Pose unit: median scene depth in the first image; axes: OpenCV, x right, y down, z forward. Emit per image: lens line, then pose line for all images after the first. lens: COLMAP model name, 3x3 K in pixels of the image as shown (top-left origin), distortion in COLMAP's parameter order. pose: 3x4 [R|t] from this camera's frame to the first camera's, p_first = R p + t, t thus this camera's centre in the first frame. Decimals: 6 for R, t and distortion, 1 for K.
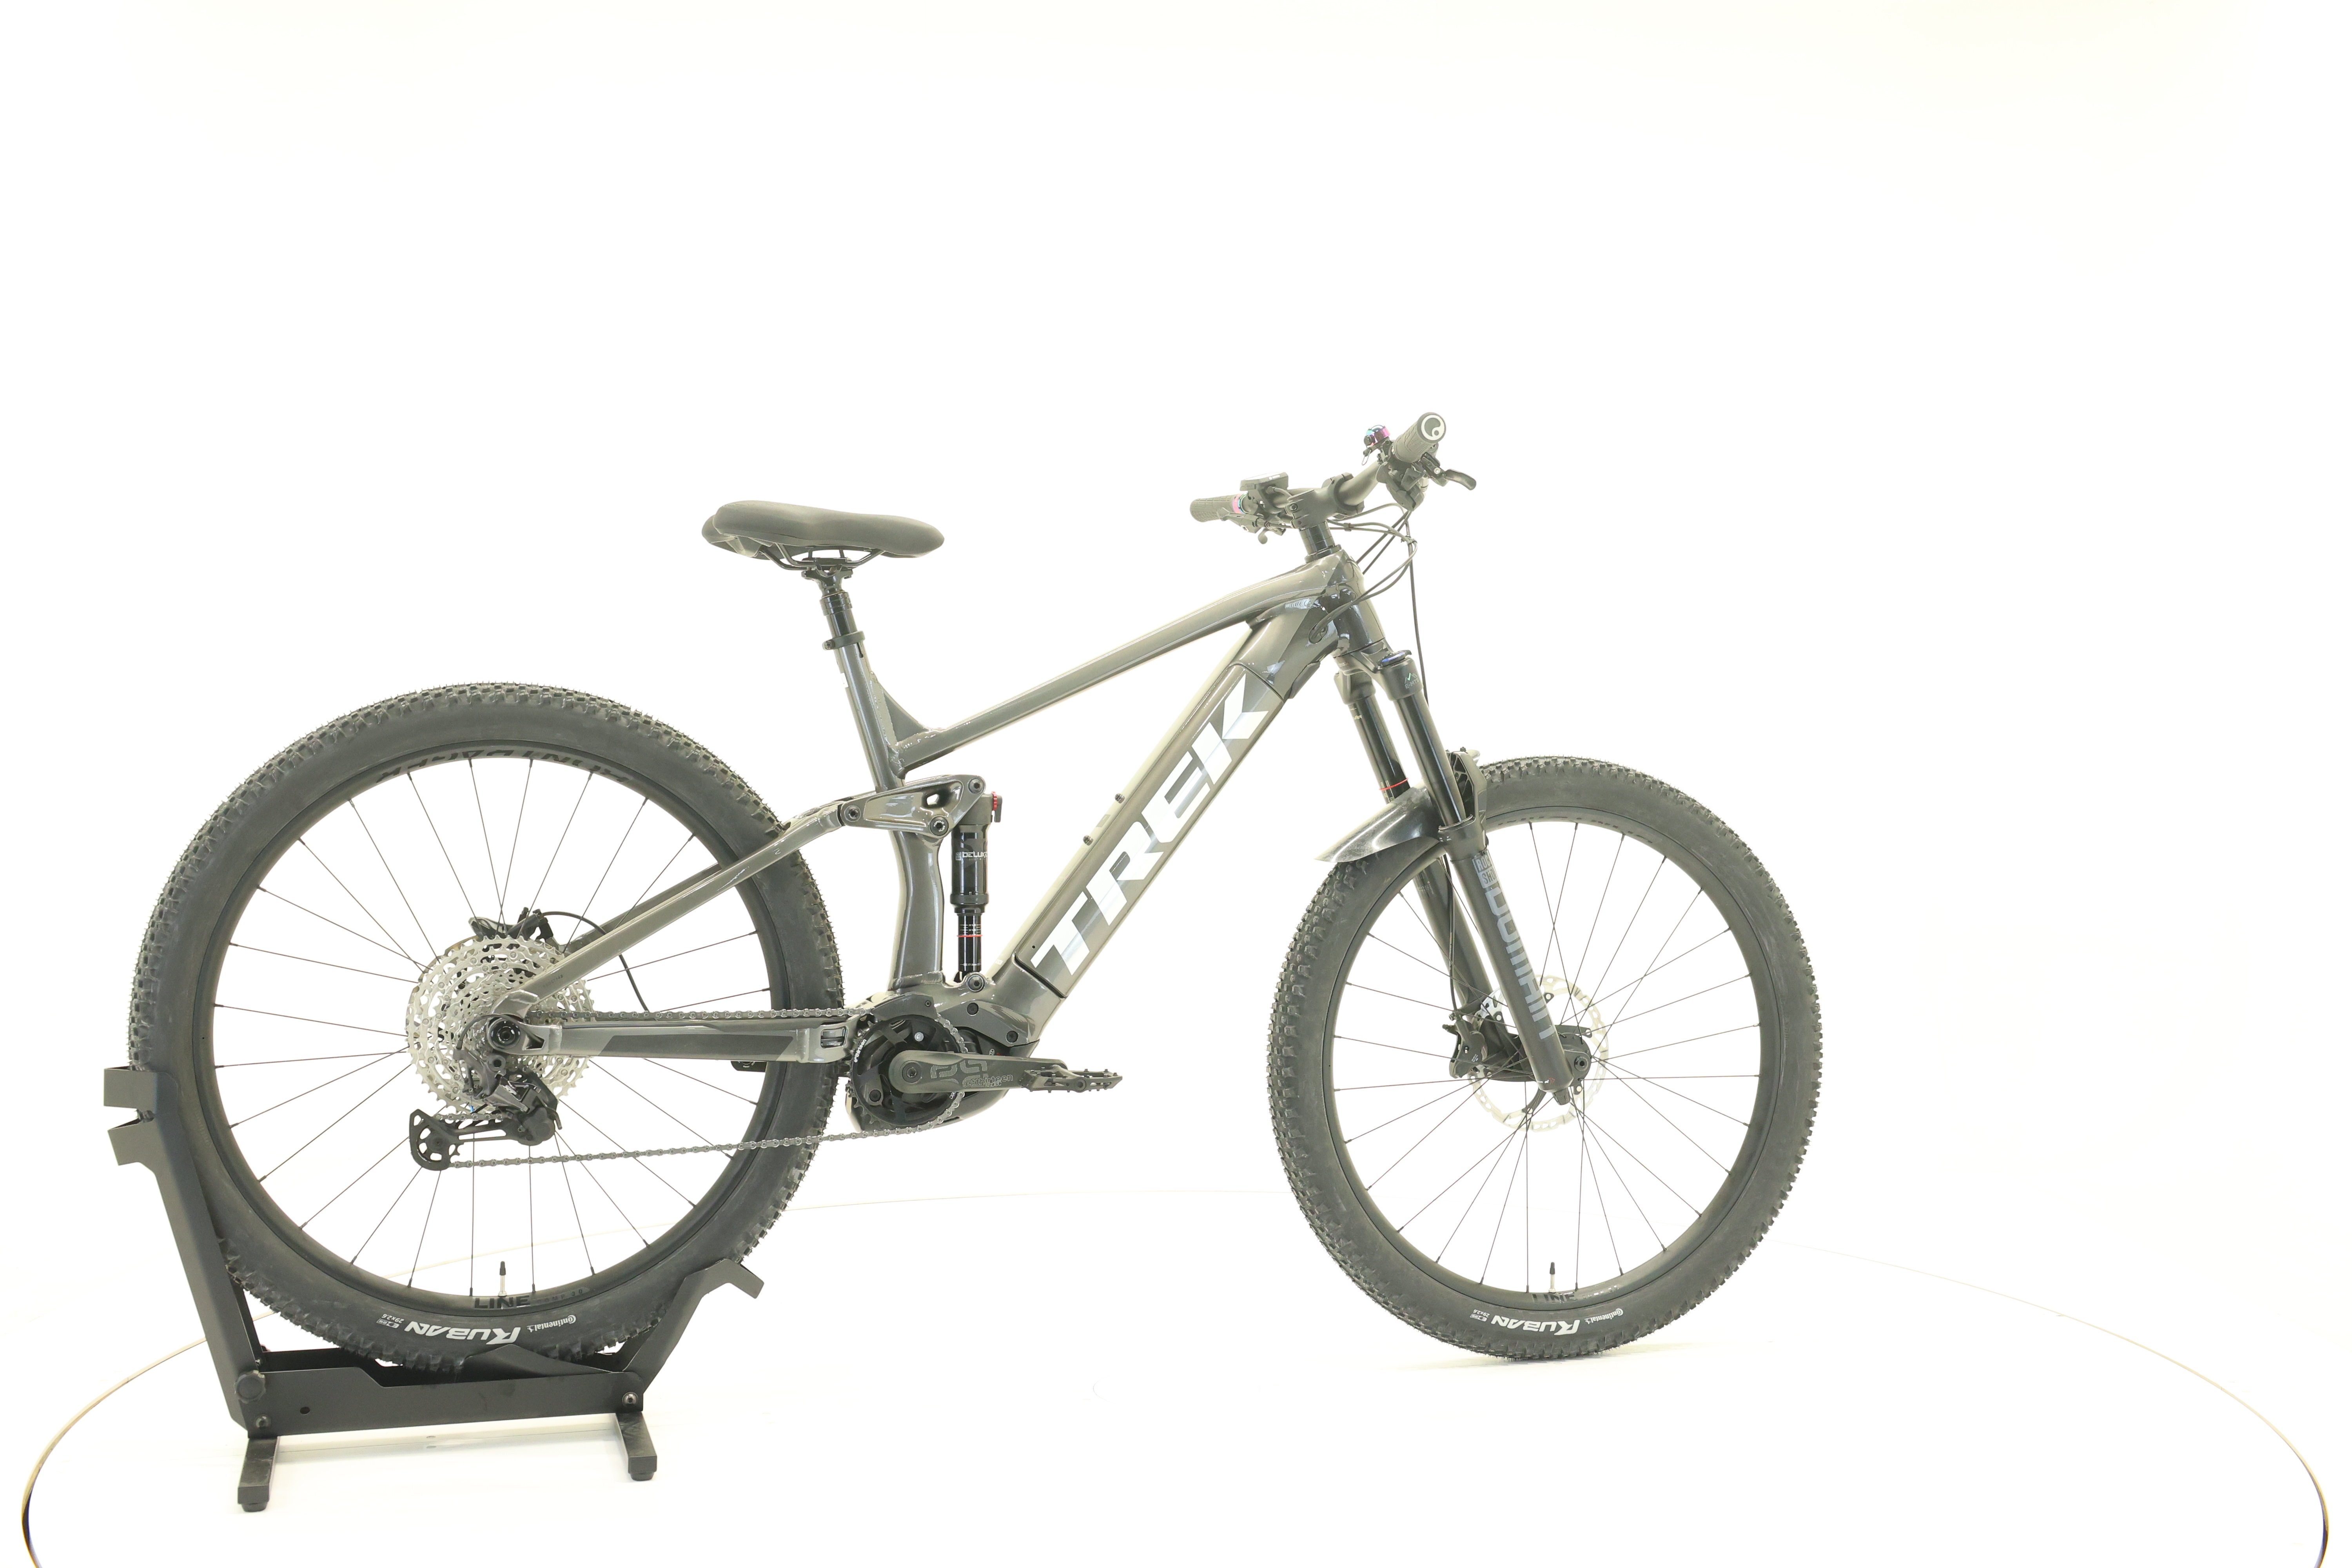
lens RADIAL K [[2485.1, 0, 1173.1], [0, 2485.1, 776.3], [0, 0, 1]] dist [0.007957, 0.000000]
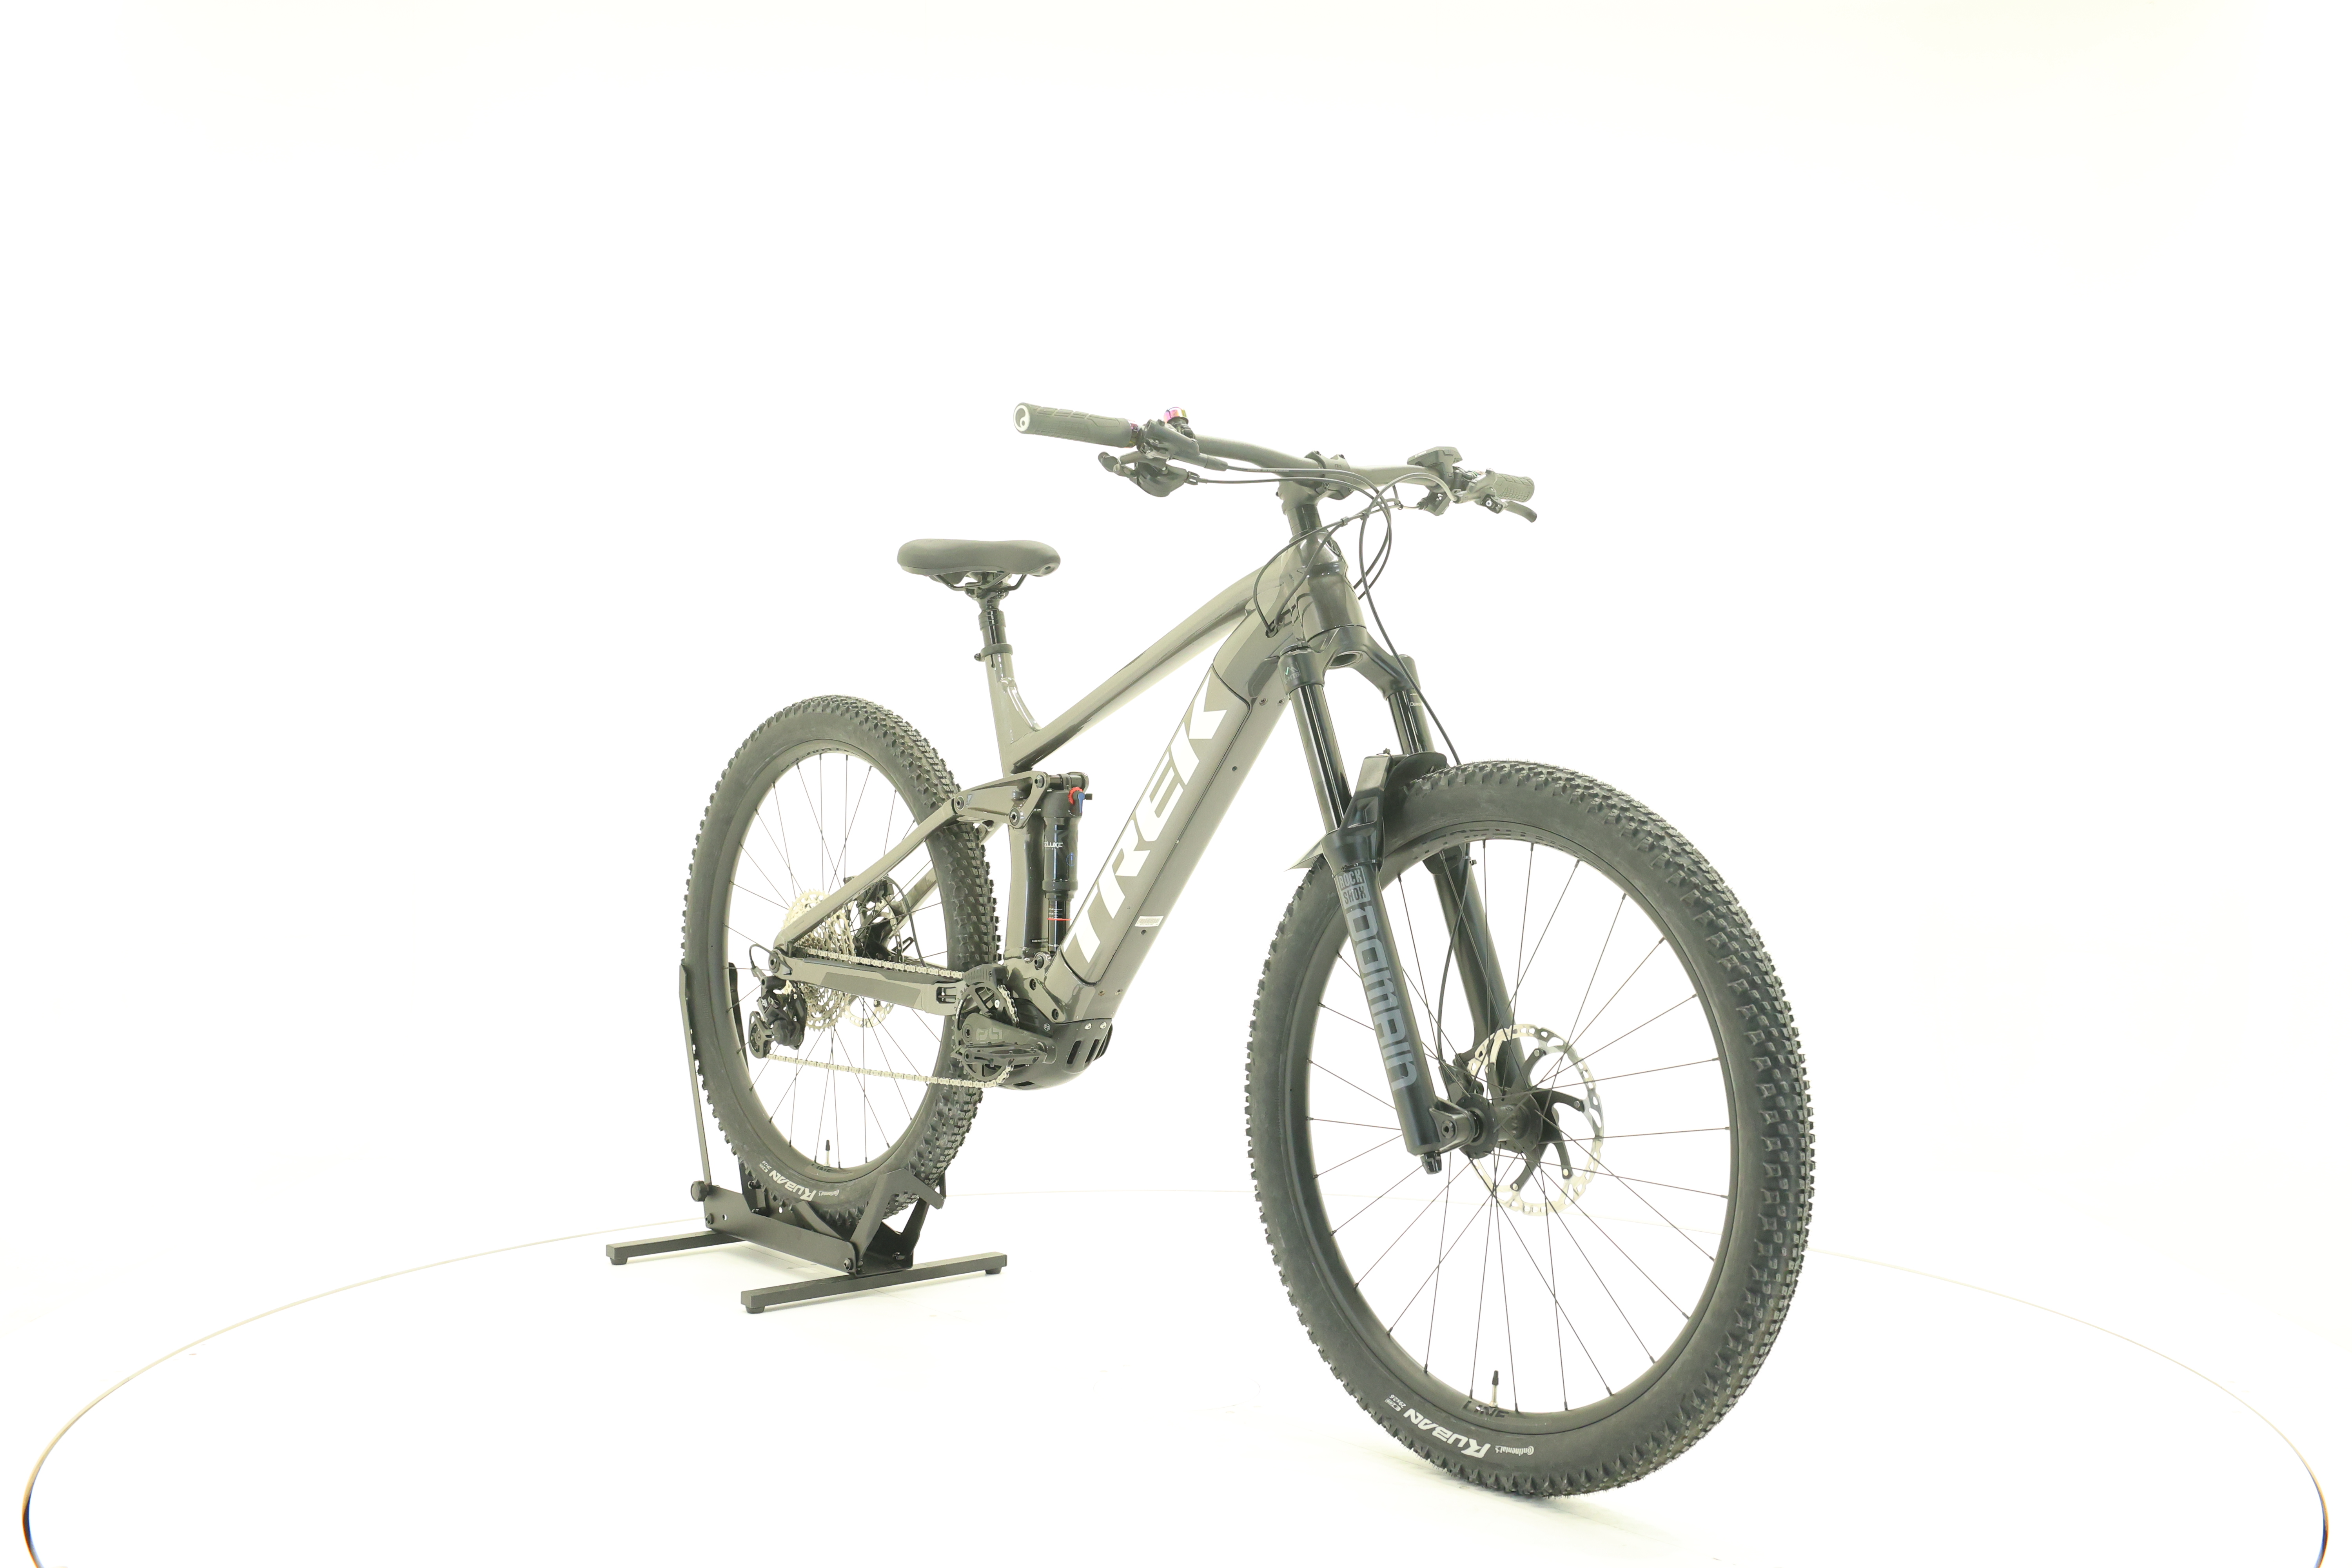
lens RADIAL K [[2485.1, 0, 1171.7], [0, 2485.1, 782.2], [0, 0, 1]] dist [0.007957, 0.000000]
pose [[0.389885, 0.016225, -0.920721, 0.953602], [-0.016462, 0.999808, 0.010648, -0.008502], [0.920717, 0.011005, 0.390077, 0.629640]]
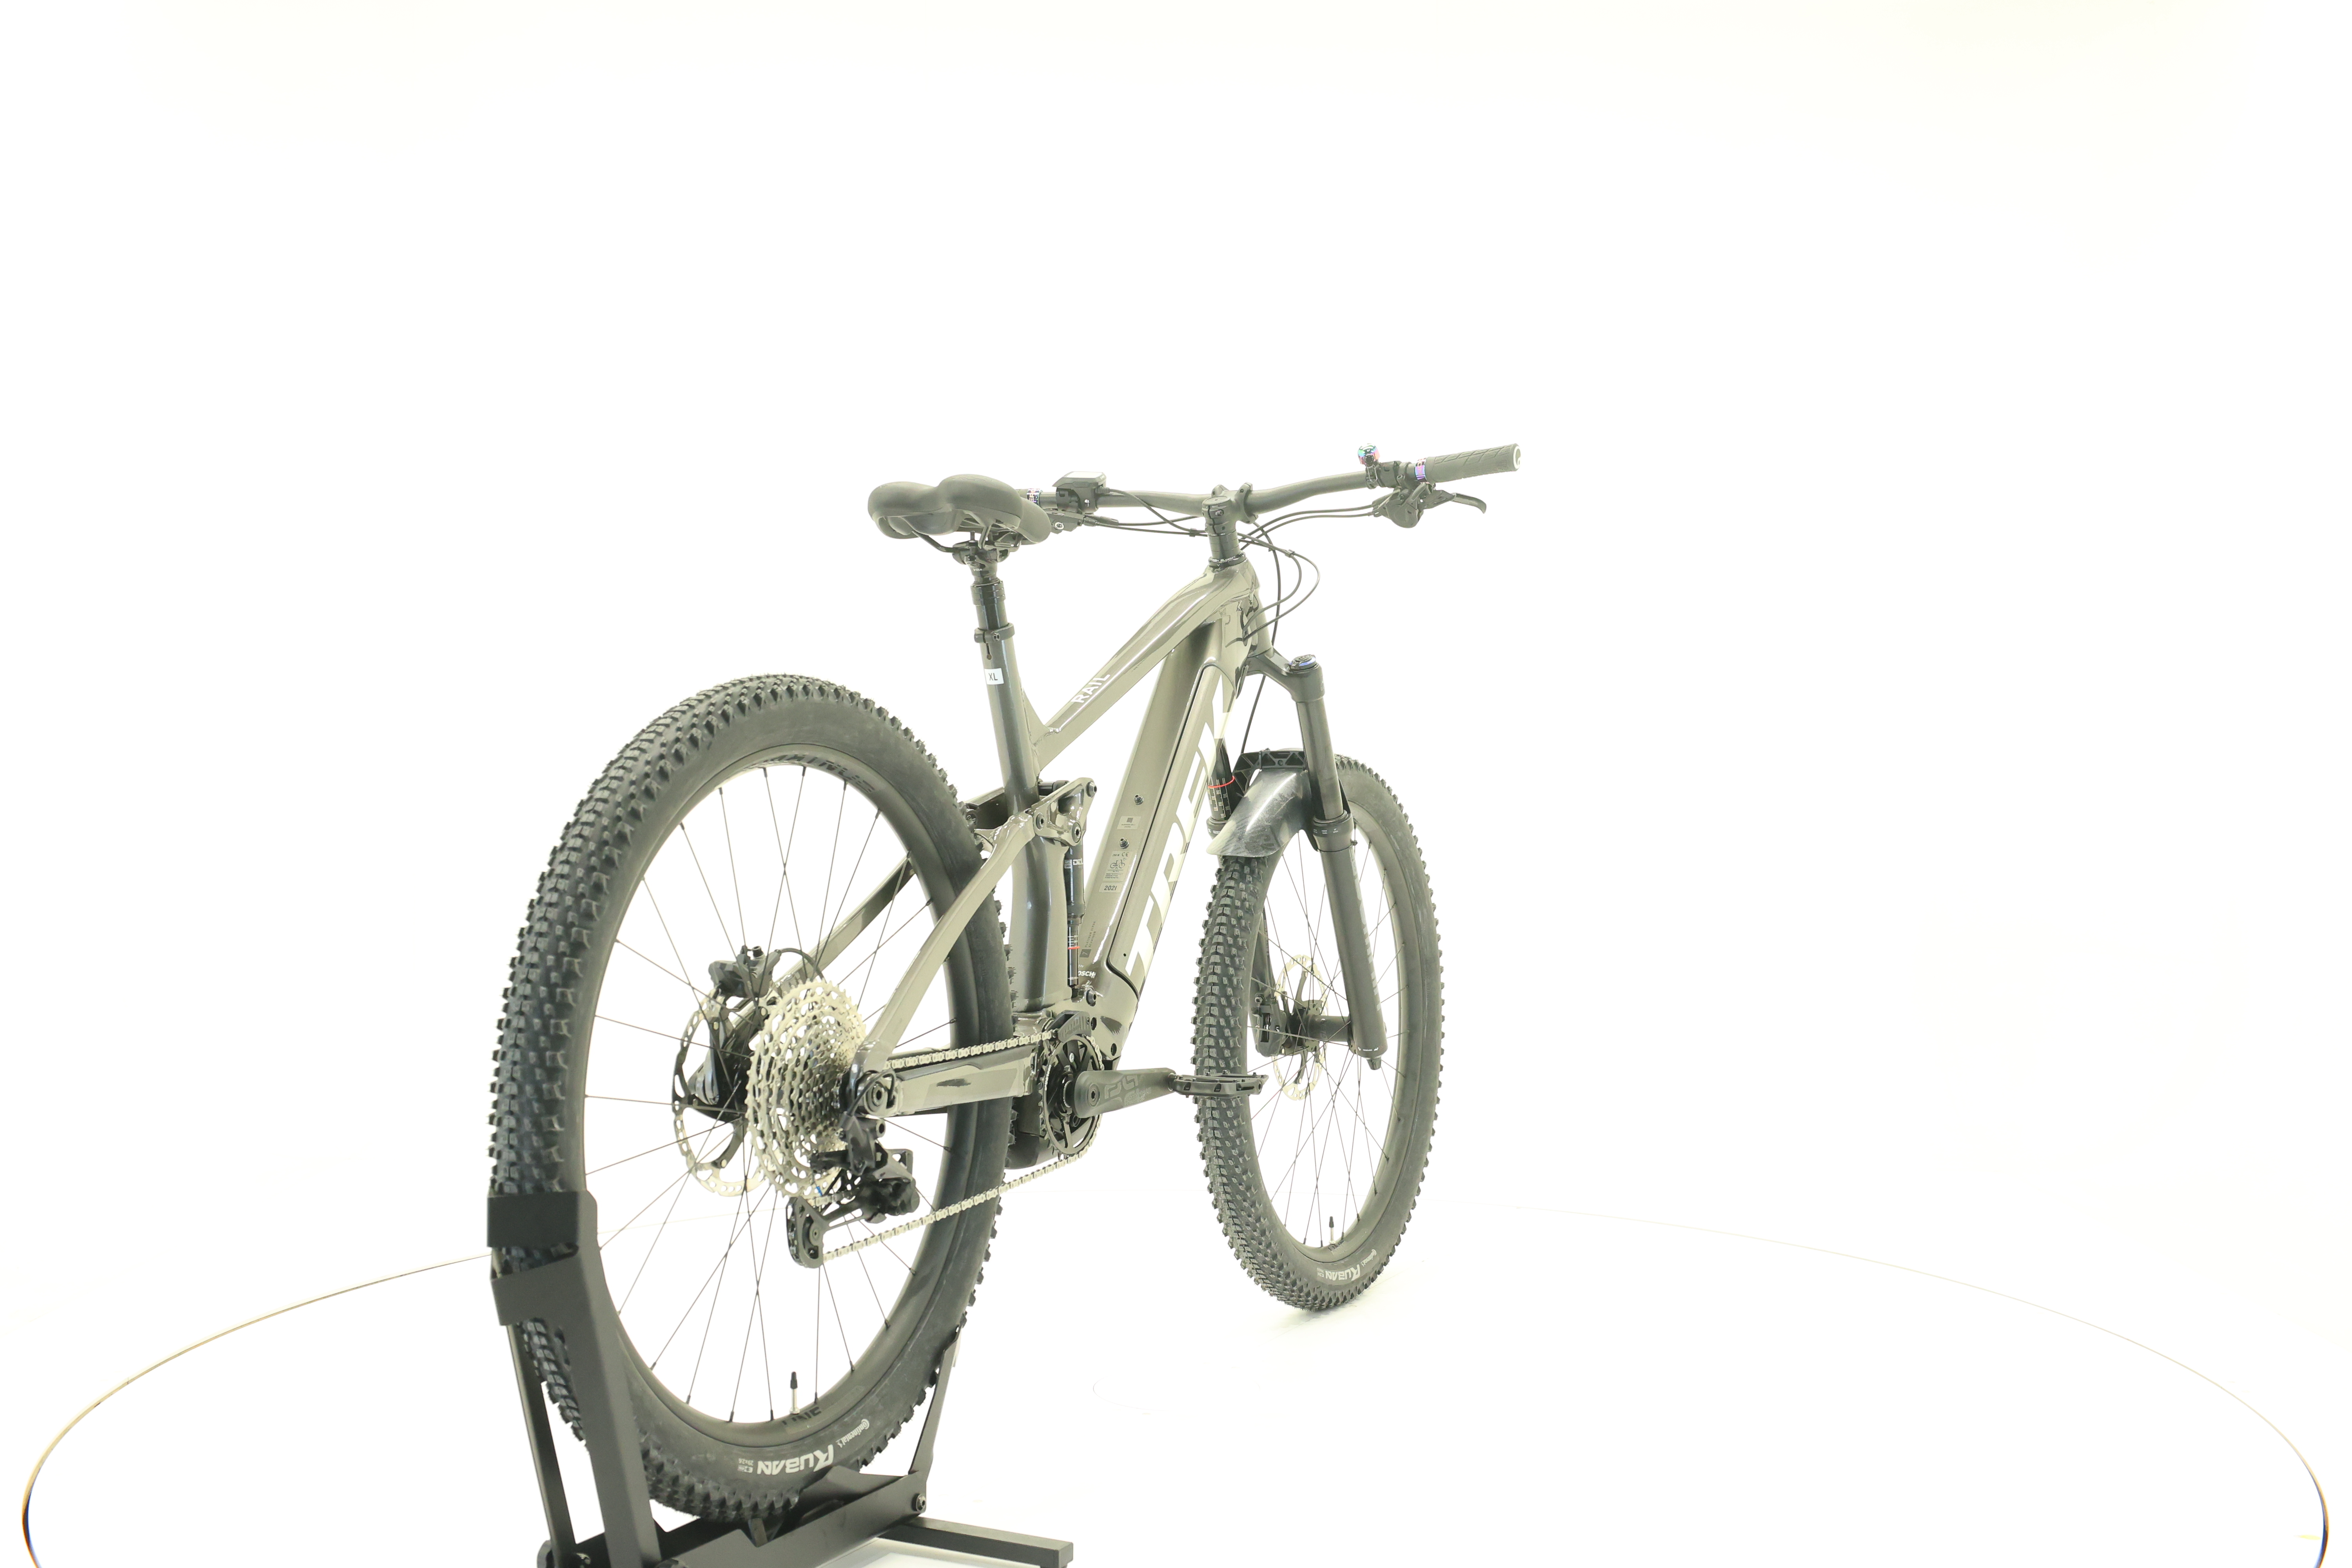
lens RADIAL K [[2485.1, 0, 1170.0], [0, 2485.1, 764.3], [0, 0, 1]] dist [0.007957, 0.000000]
pose [[0.694019, -0.010083, 0.719886, -0.745540], [0.010676, 0.999936, 0.003712, -0.008875], [-0.719877, 0.005109, 0.694082, 0.319686]]
